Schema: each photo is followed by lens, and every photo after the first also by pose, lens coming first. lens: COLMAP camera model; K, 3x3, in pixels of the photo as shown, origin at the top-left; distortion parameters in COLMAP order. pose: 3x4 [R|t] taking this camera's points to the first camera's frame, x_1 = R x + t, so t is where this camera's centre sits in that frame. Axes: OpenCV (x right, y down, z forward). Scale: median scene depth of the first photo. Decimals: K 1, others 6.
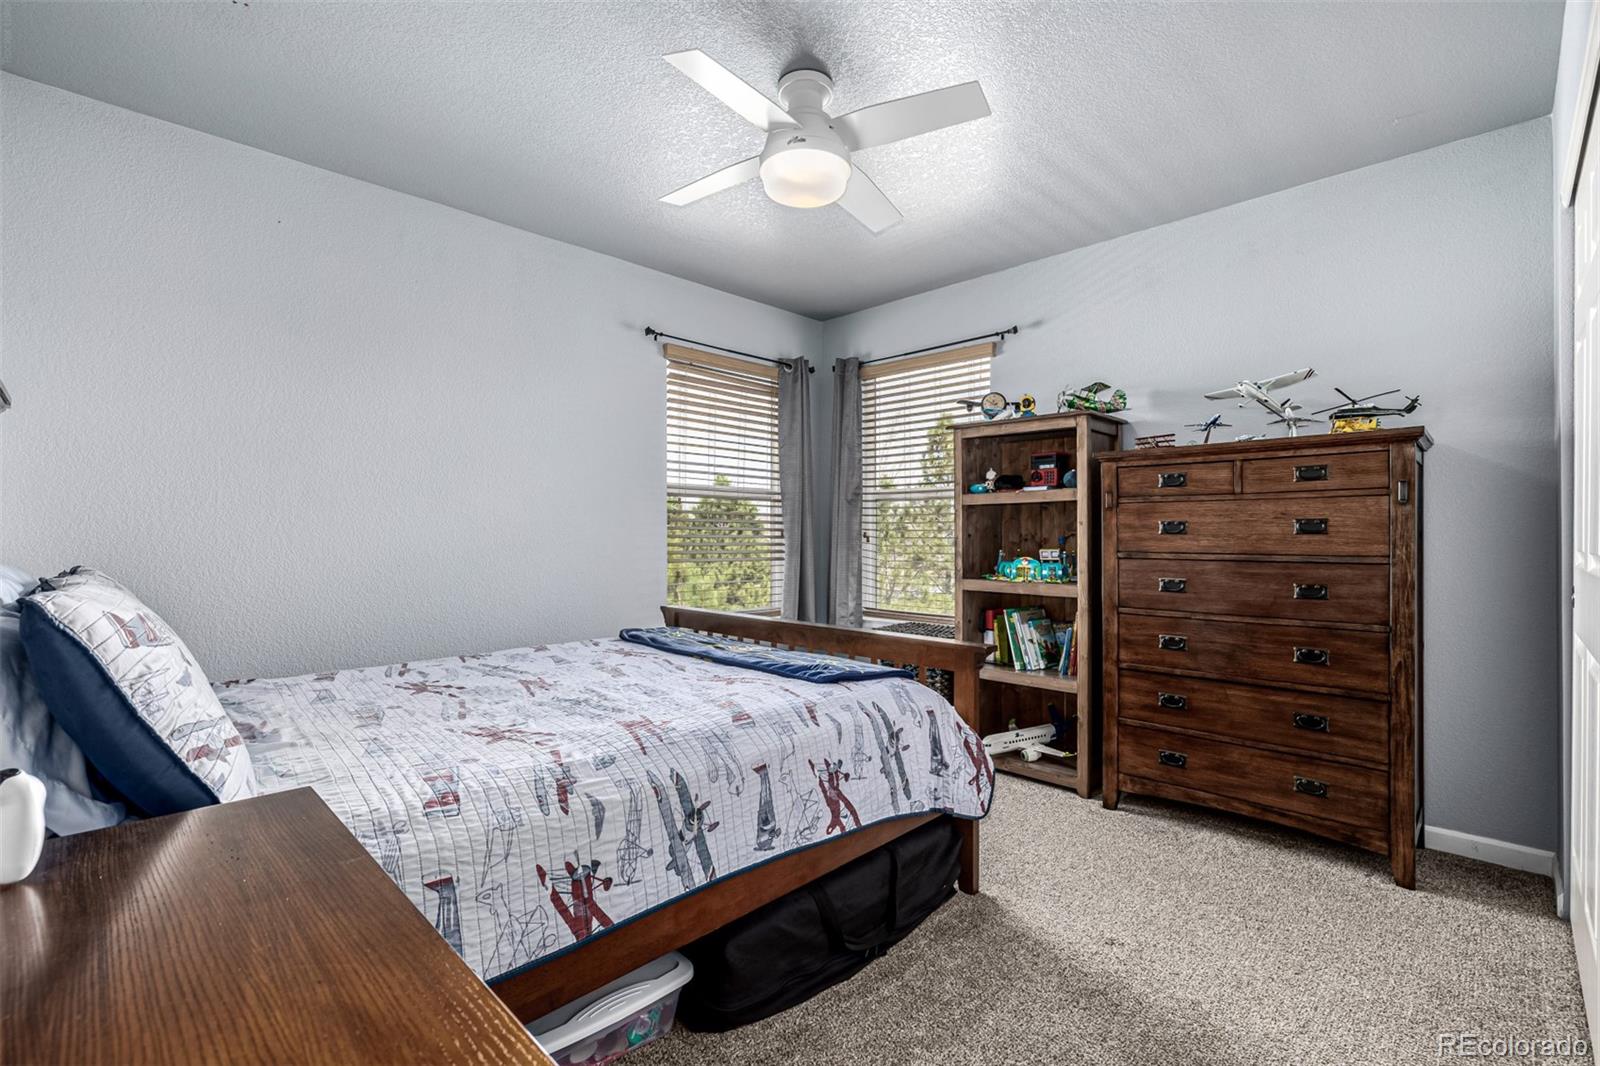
lens RADIAL K [[712.8, 0, 794.5], [0, 712.8, 534.6], [0, 0, 1]] dist [-0.003926, 0.000459]
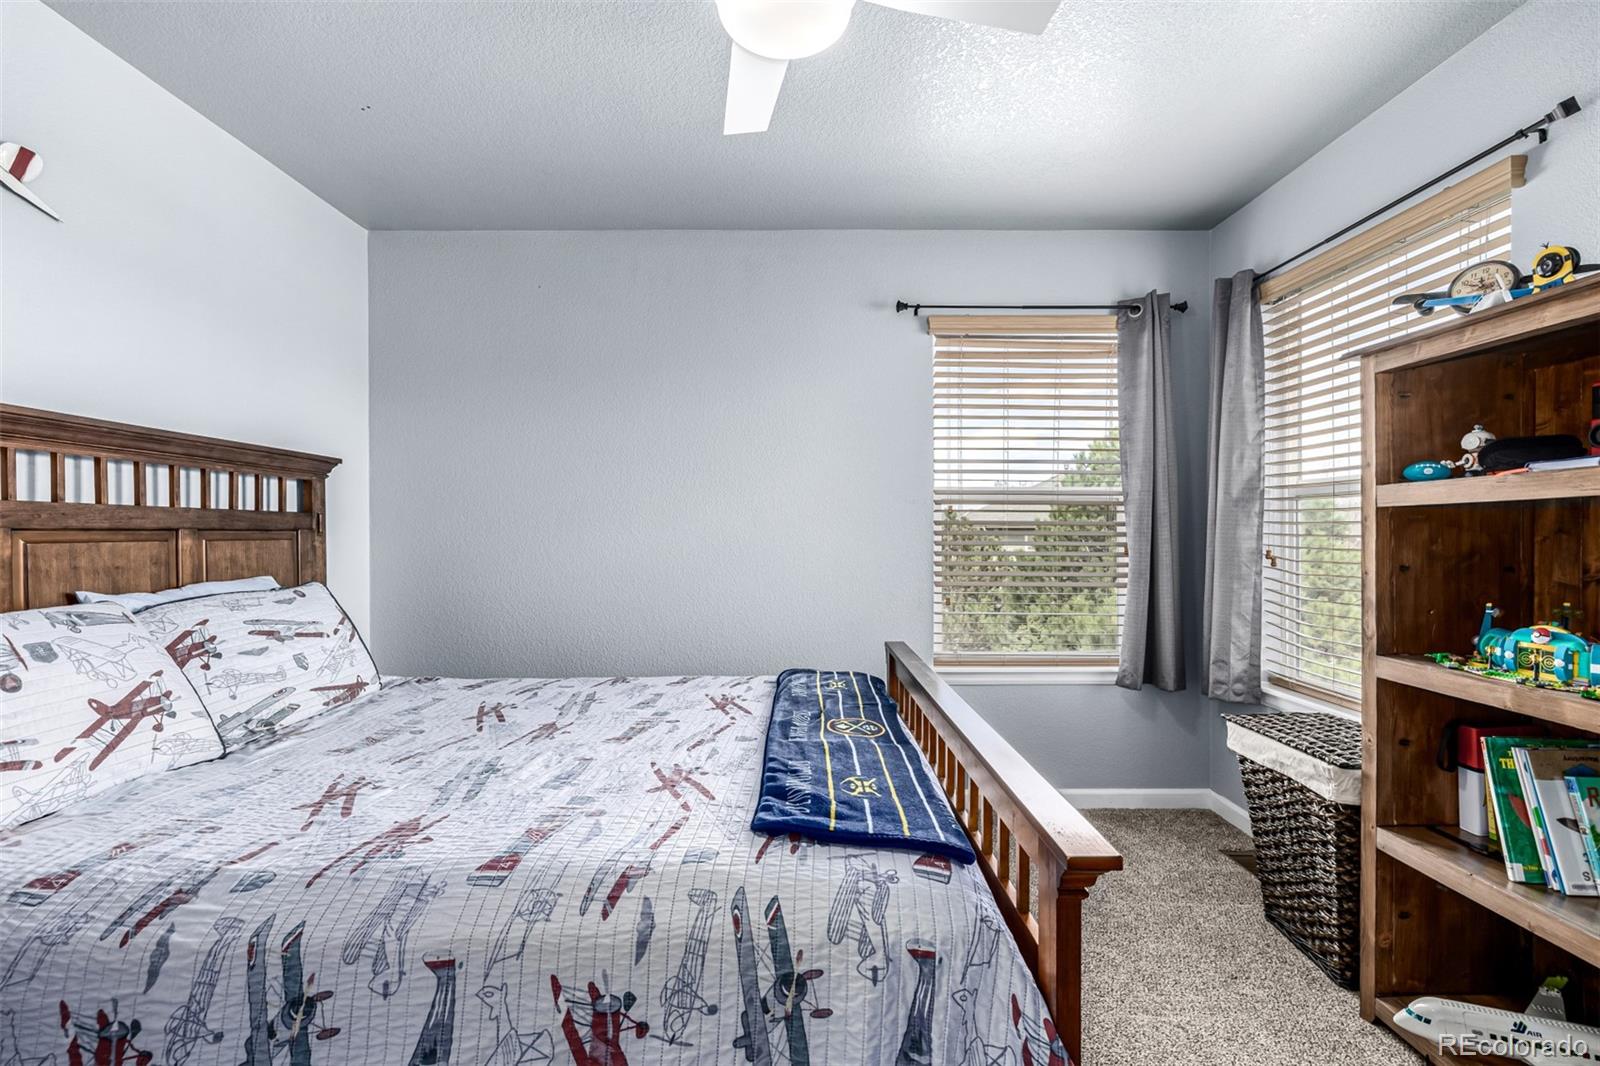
lens RADIAL K [[675.0, 0, 797.1], [0, 675.0, 535.8], [0, 0, 1]] dist [0.001253, -0.000071]
pose [[0.710347, 0.002223, -0.703849, 0.277954], [0.001655, 0.999987, 0.004830, -0.024017], [0.703850, -0.004596, 0.710334, 0.376426]]
